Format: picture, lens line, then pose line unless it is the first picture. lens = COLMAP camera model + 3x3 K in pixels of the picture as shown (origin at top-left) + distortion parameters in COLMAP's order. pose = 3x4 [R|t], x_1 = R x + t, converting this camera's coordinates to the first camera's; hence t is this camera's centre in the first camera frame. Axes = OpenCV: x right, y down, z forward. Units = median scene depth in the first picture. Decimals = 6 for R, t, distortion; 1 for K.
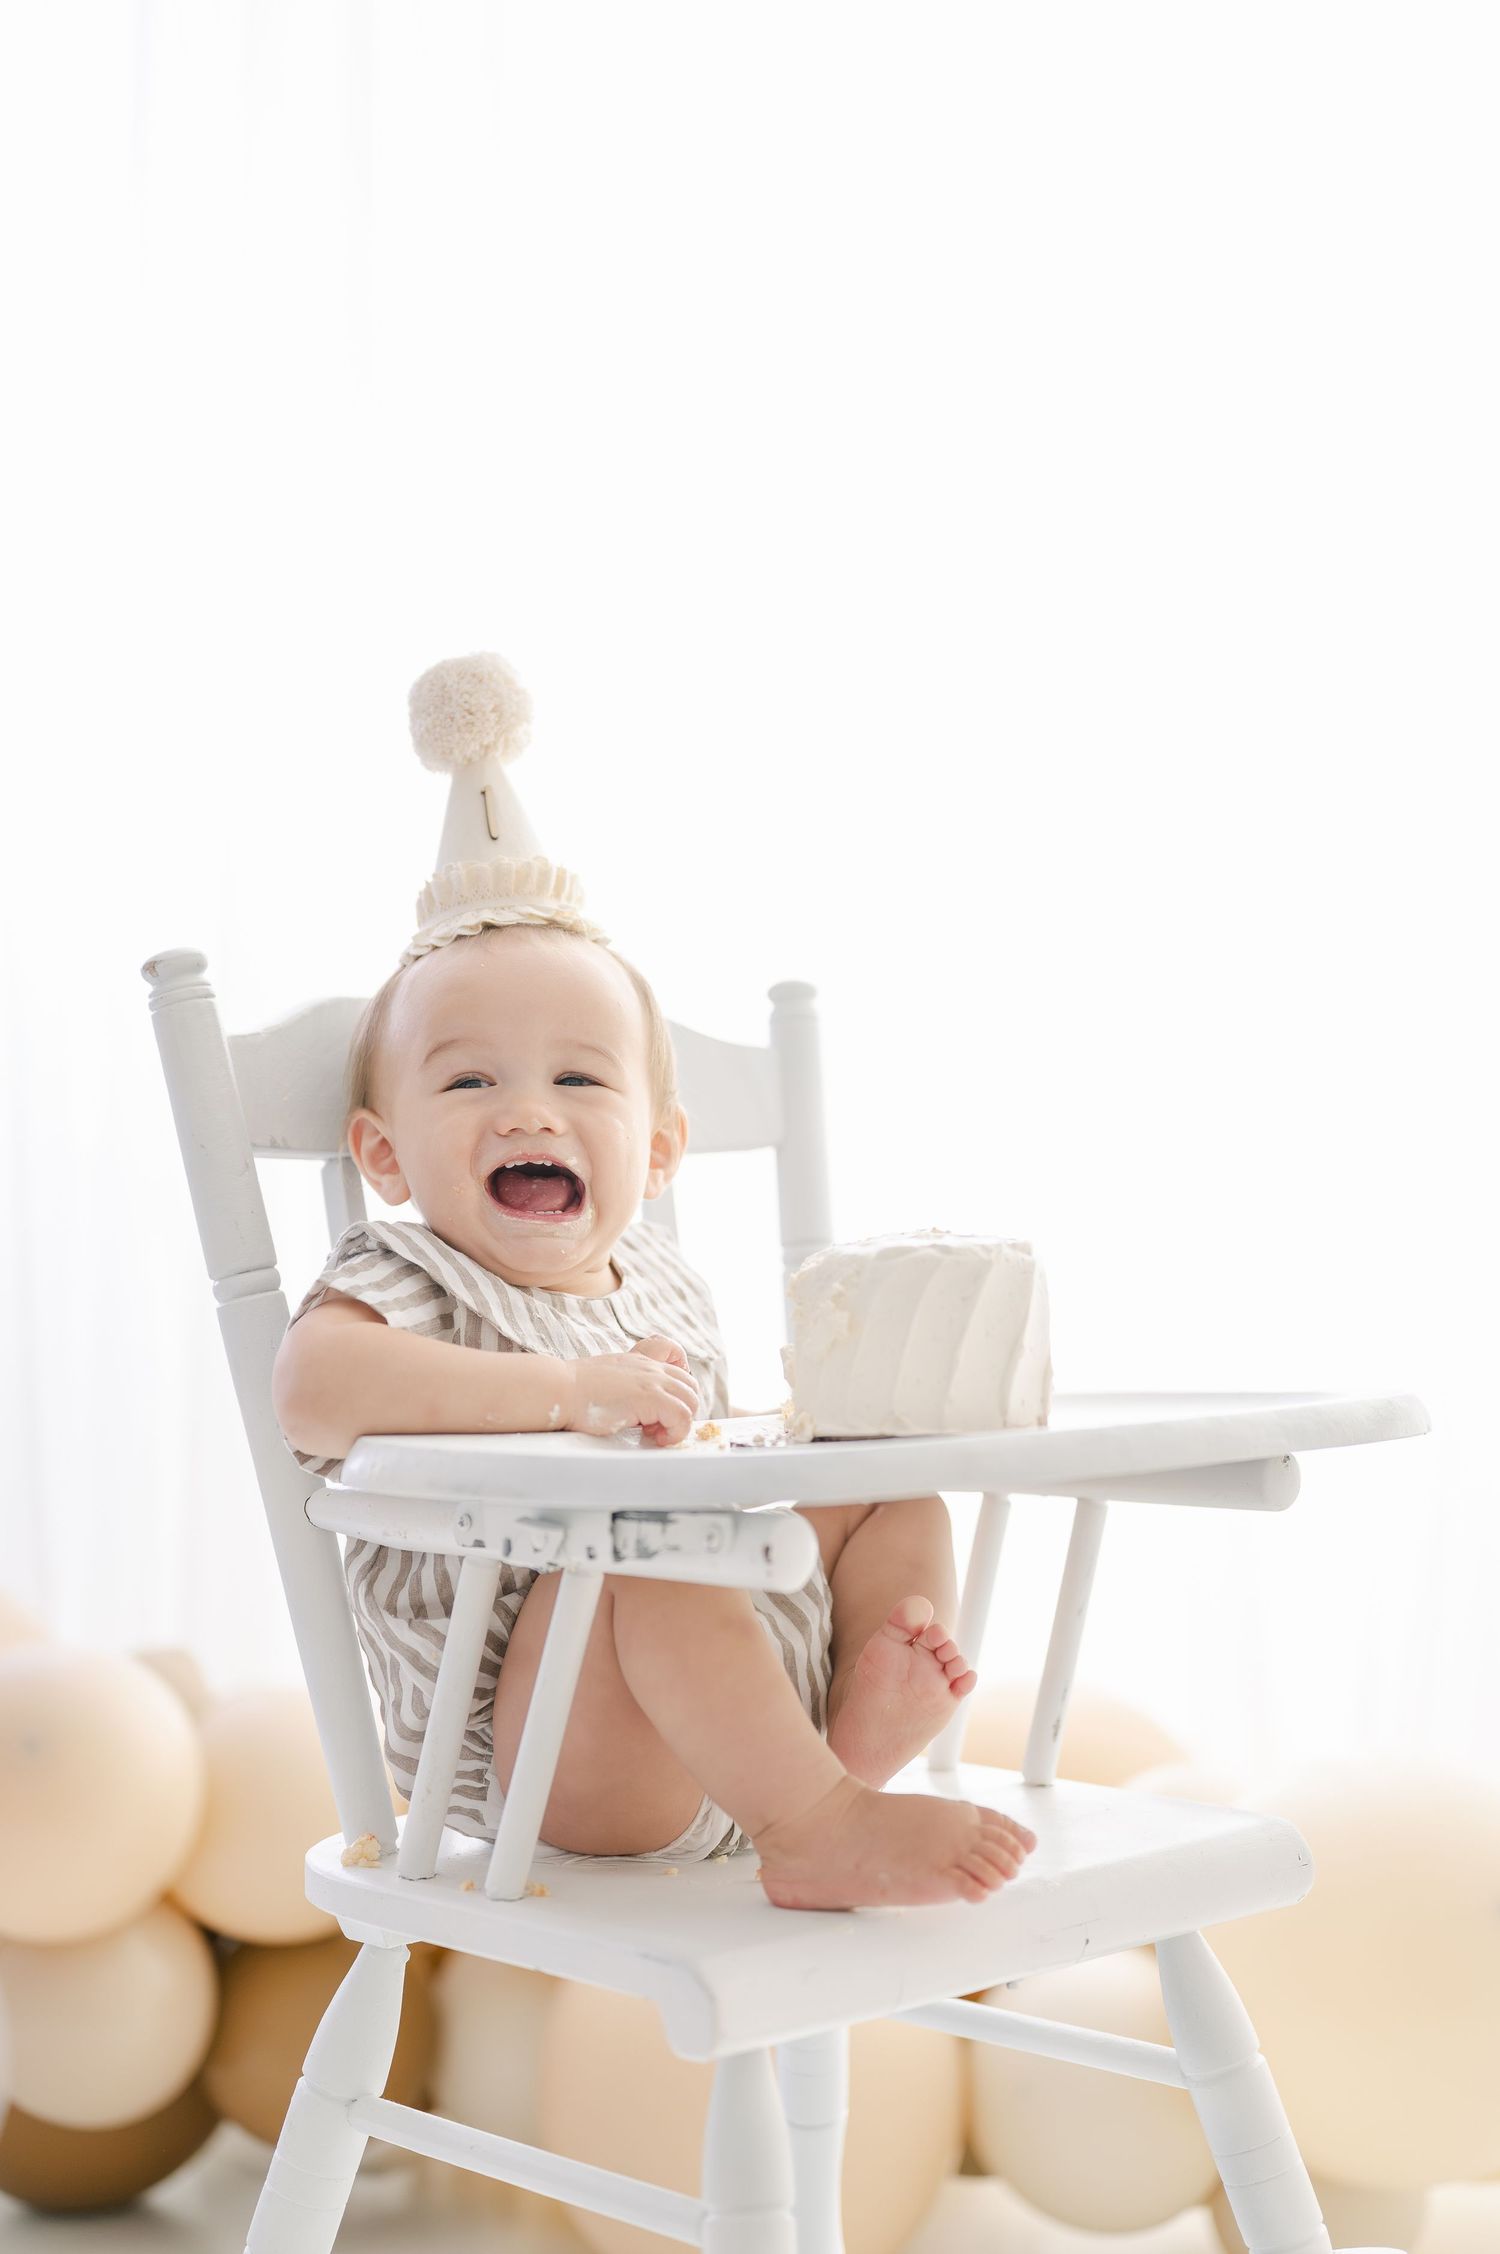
lens RADIAL K [[3171.9, 0, 750.0], [0, 3171.9, 1127.0], [0, 0, 1]] dist [0.017090, -0.056893]
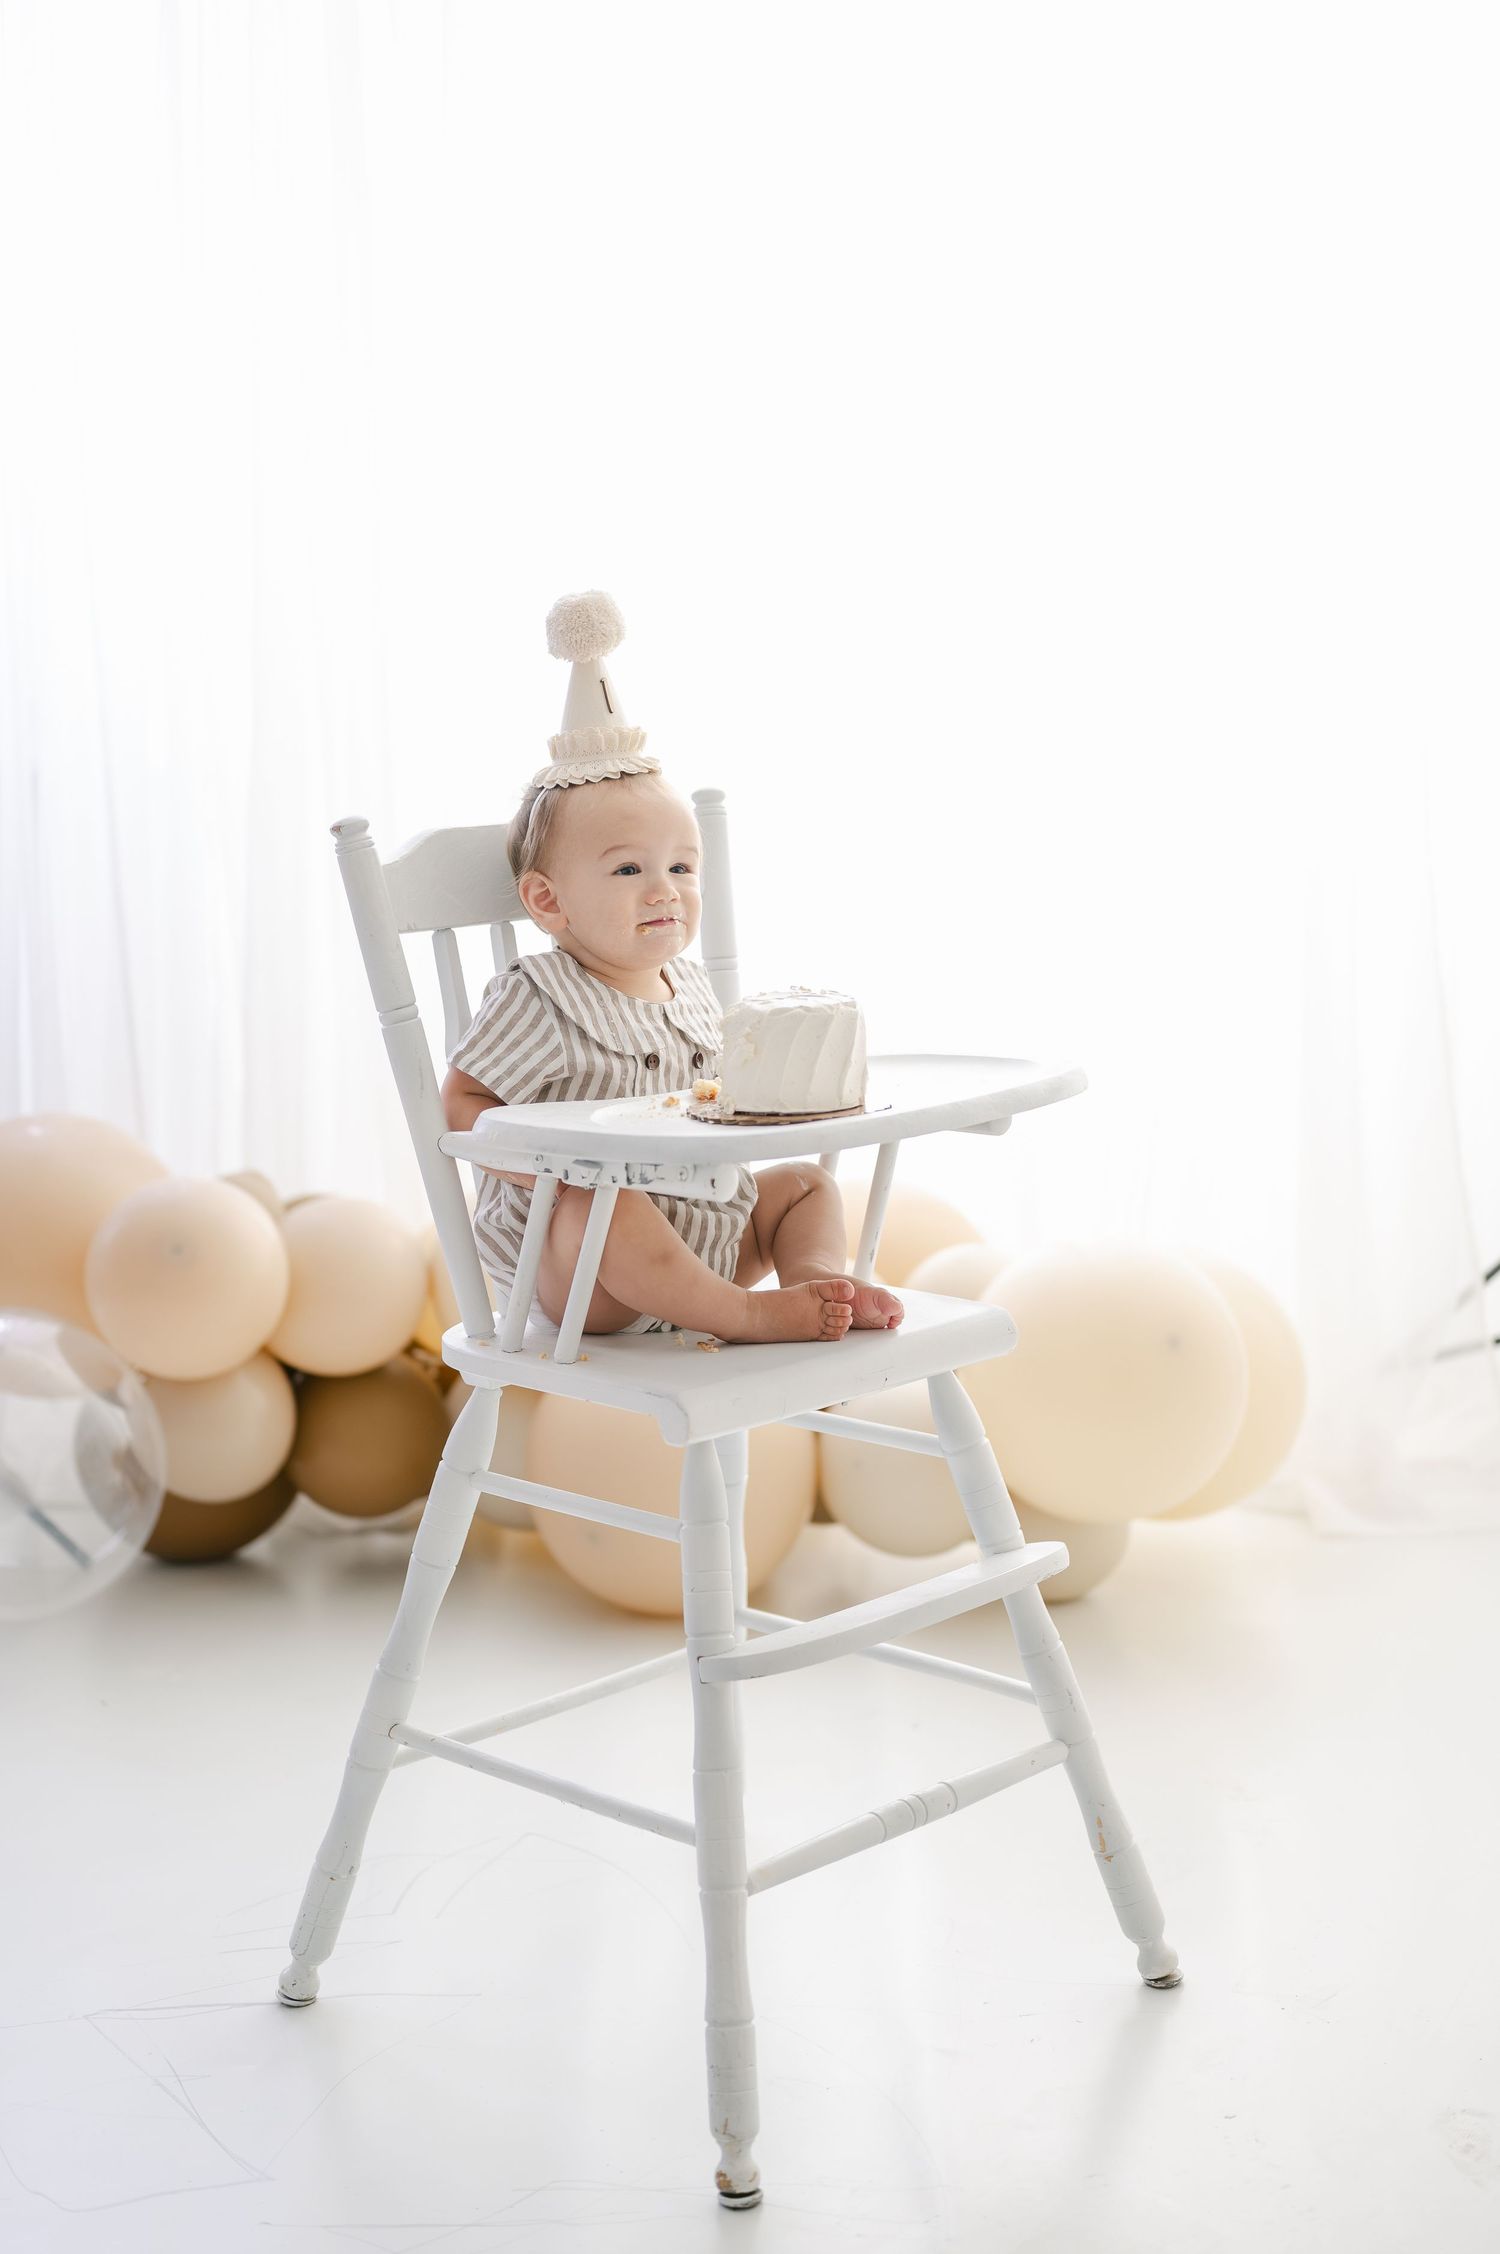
lens RADIAL K [[3171.9, 0, 750.0], [0, 3171.9, 1127.0], [0, 0, 1]] dist [0.017090, -0.056893]
pose [[0.998814, -0.013982, 0.046628, -0.052204], [0.005223, 0.983114, 0.182920, -0.210127], [-0.048398, -0.182460, 0.982021, -0.724713]]
